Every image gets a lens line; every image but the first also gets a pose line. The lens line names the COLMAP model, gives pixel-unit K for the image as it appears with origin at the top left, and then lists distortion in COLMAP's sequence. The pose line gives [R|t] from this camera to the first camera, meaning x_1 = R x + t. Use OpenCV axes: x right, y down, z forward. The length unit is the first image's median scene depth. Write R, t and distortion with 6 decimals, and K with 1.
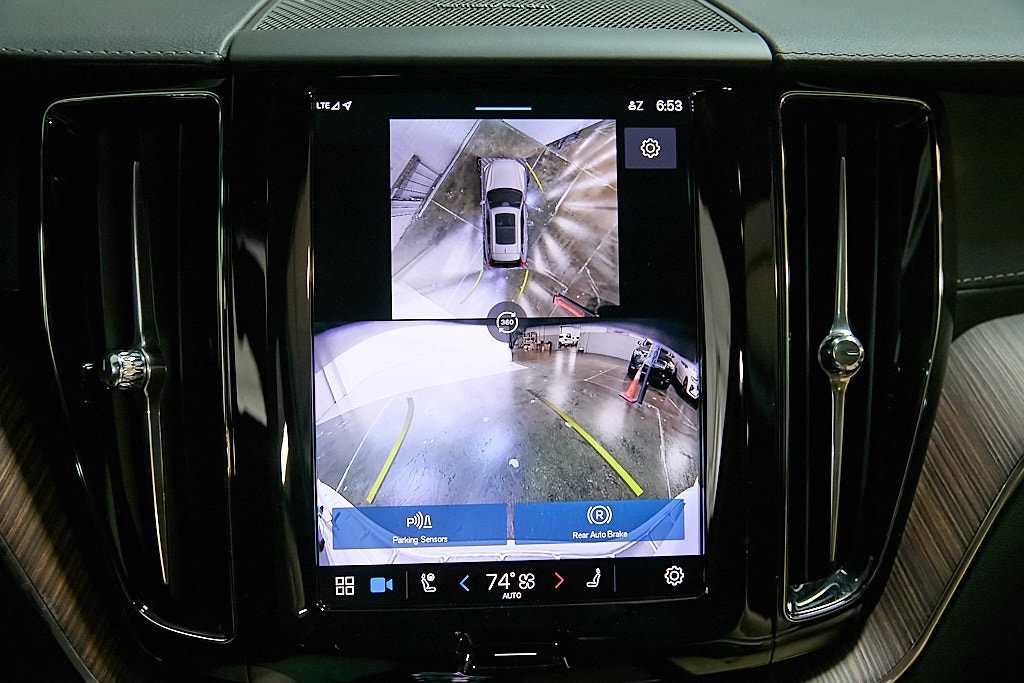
lens RADIAL K [[1199.2, 0, 512.0], [0, 1199.2, 341.5], [0, 0, 1]] dist [-0.075196, 0.002798]
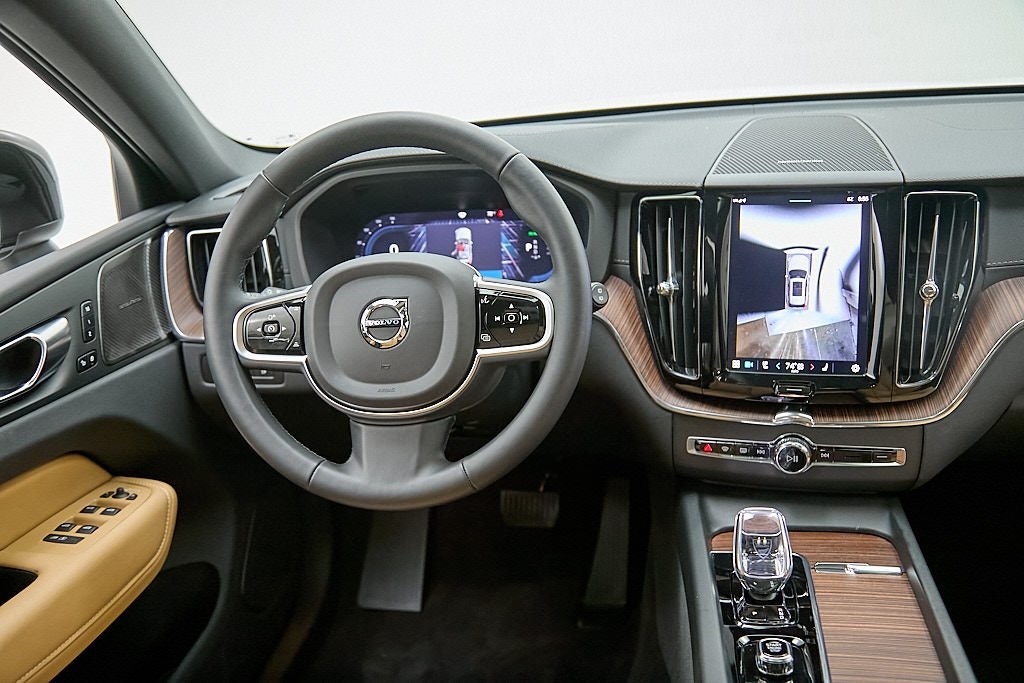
lens RADIAL K [[940.6, 0, 512.0], [0, 940.6, 341.5], [0, 0, 1]] dist [-0.010543, 0.000605]
pose [[0.928250, 0.047880, -0.368863, 0.199406], [-0.028218, 0.997887, 0.058518, 0.027565], [0.370886, -0.043911, 0.927640, -1.355008]]
